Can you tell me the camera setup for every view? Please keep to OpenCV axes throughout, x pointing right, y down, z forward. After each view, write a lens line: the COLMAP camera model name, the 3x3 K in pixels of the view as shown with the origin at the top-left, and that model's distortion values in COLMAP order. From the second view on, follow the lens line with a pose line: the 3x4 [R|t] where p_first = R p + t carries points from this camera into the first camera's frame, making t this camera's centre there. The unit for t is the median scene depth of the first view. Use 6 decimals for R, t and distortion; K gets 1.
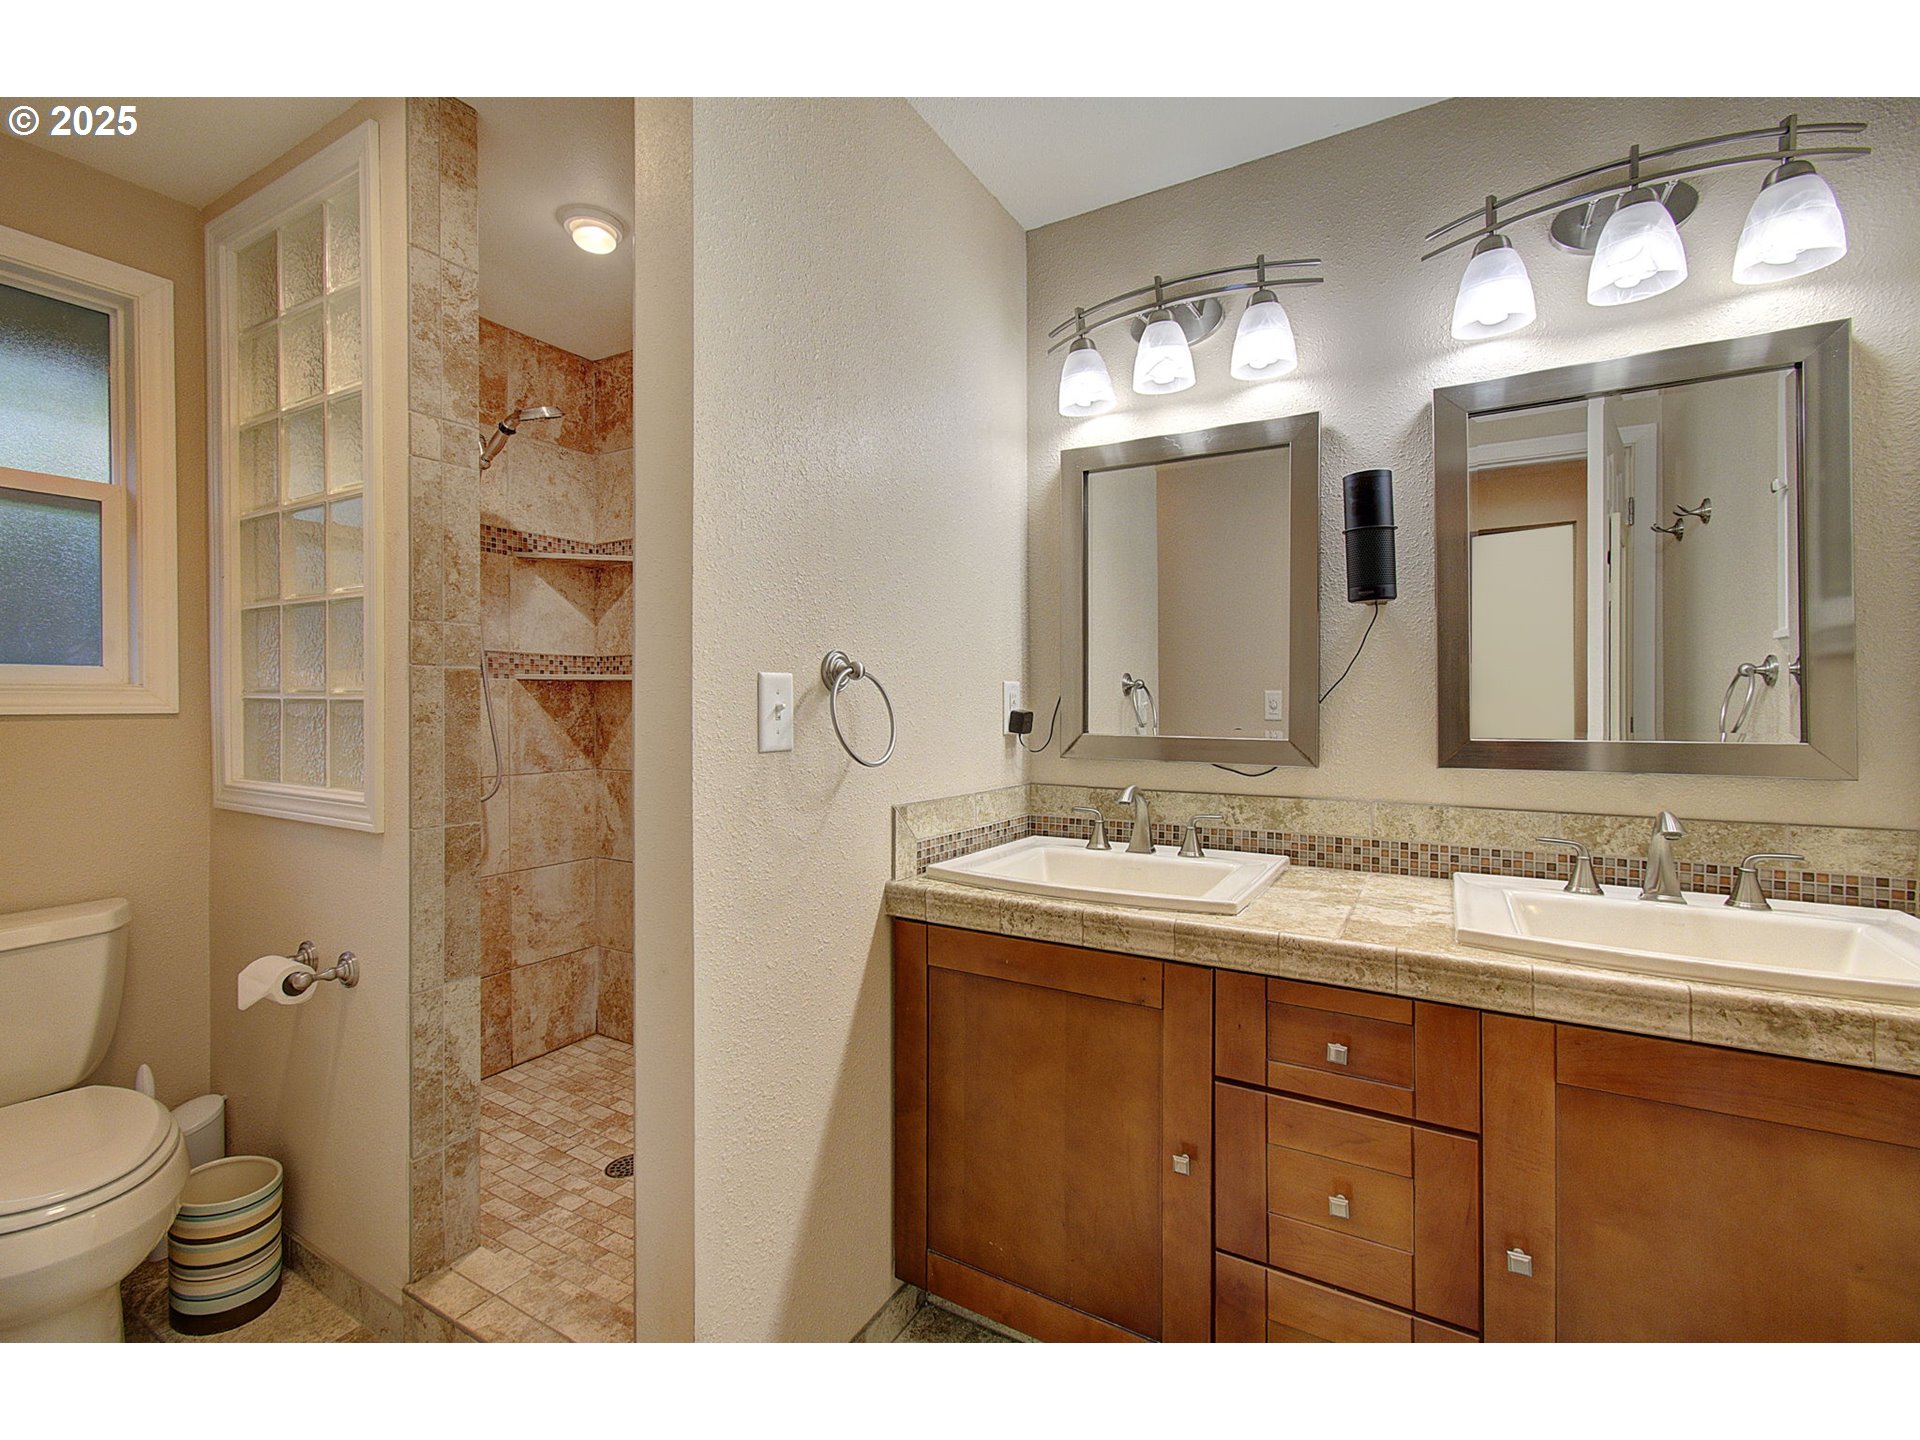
lens RADIAL K [[873.4, 0, 949.5], [0, 873.4, 709.2], [0, 0, 1]] dist [0.030539, -0.000140]
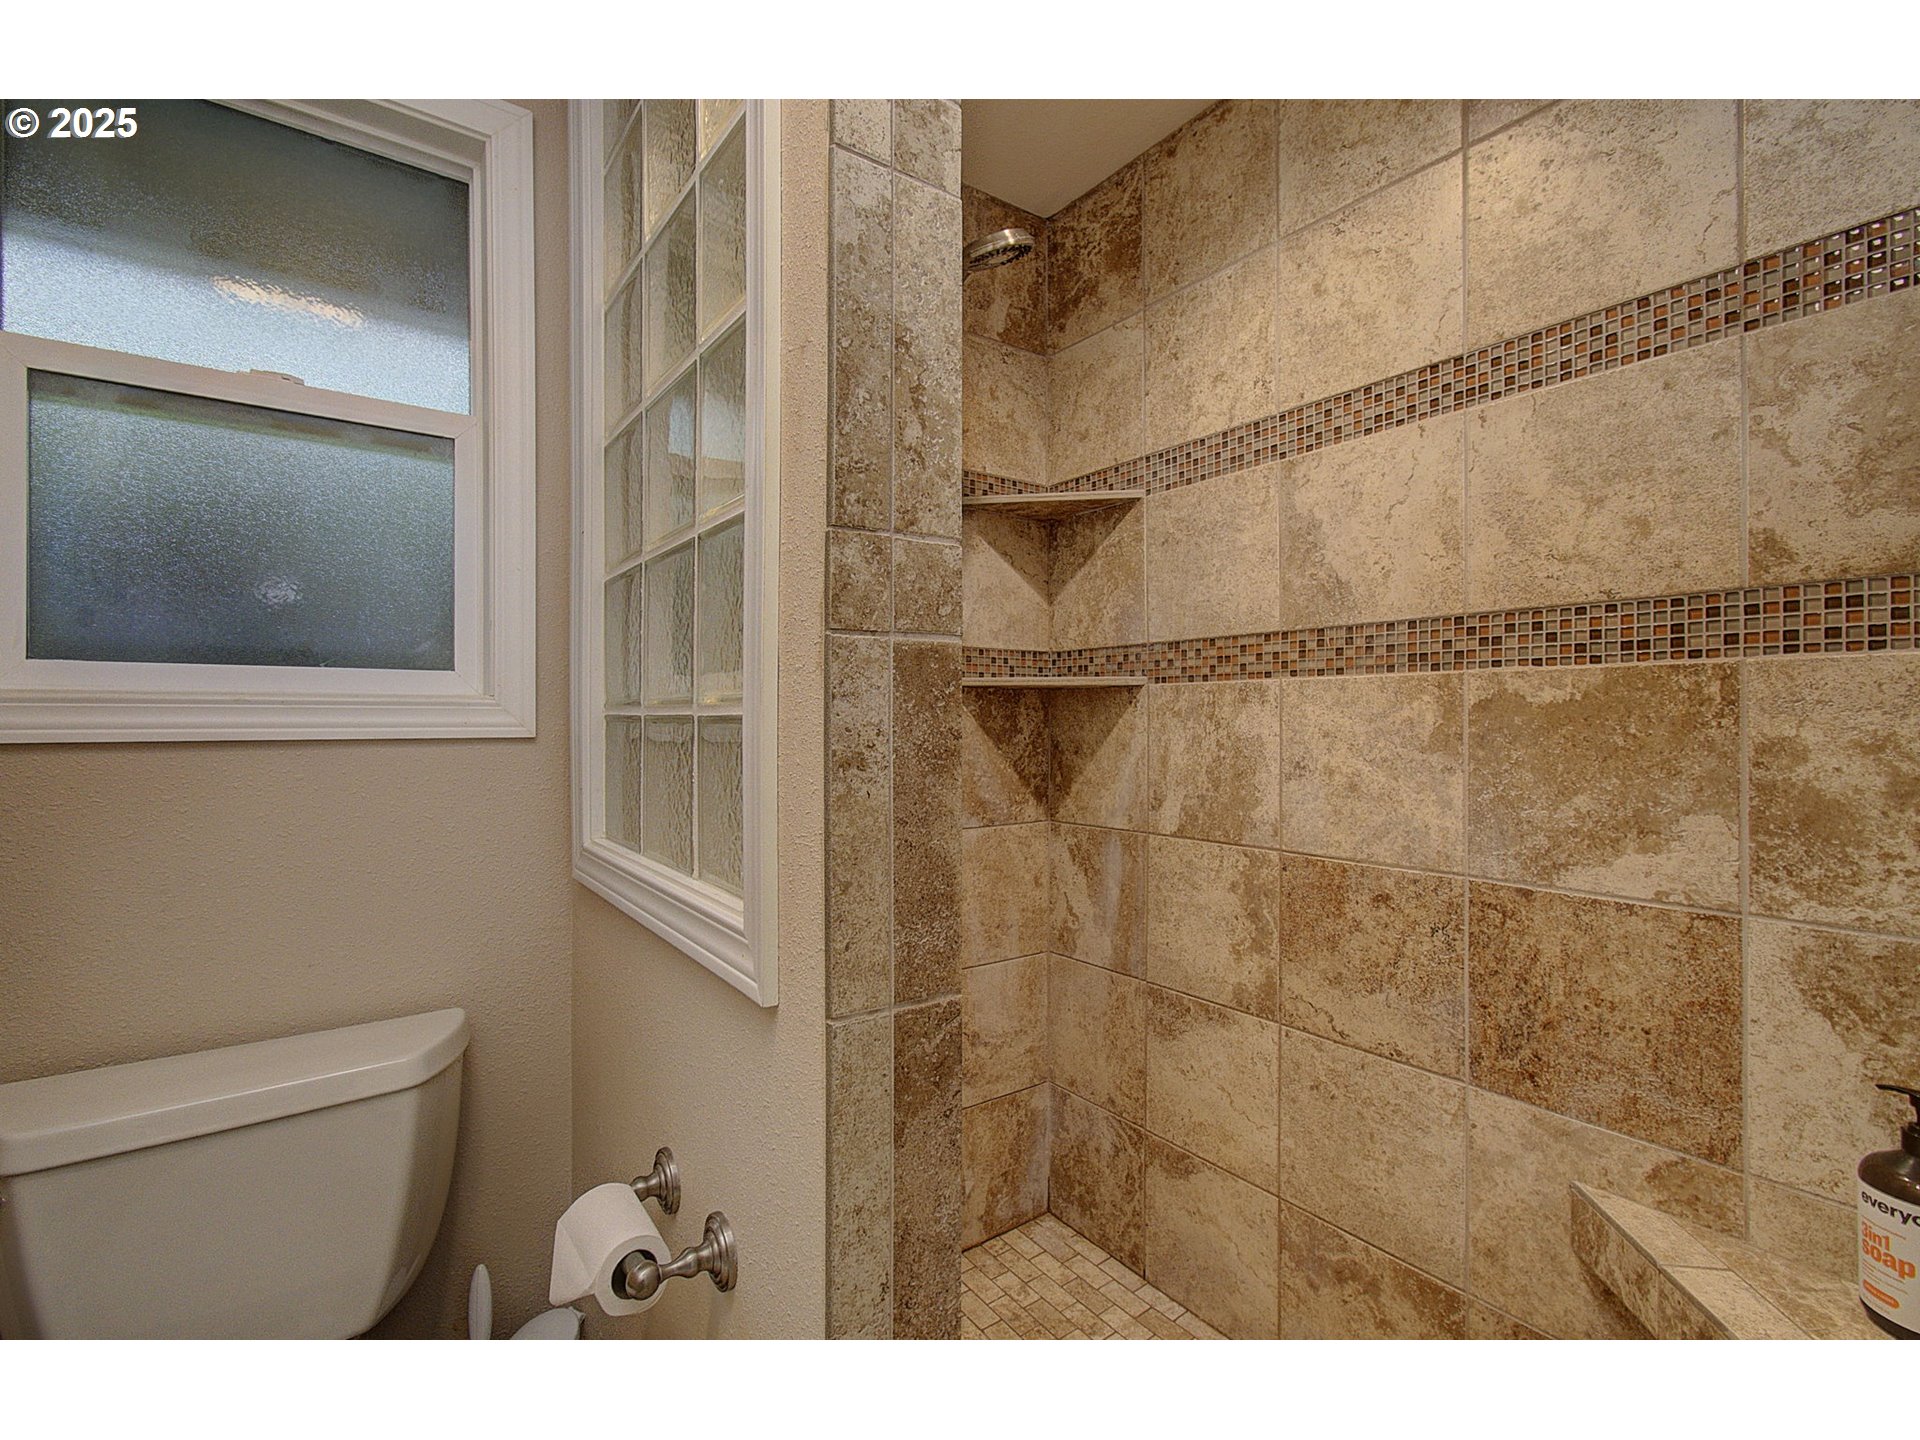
lens RADIAL K [[873.4, 0, 942.4], [0, 873.4, 719.8], [0, 0, 1]] dist [0.030539, -0.000140]
pose [[0.923231, -0.000932, -0.384245, -0.236035], [-0.002441, 0.999963, -0.008290, -0.002977], [0.384238, 0.008592, 0.923194, 0.375072]]
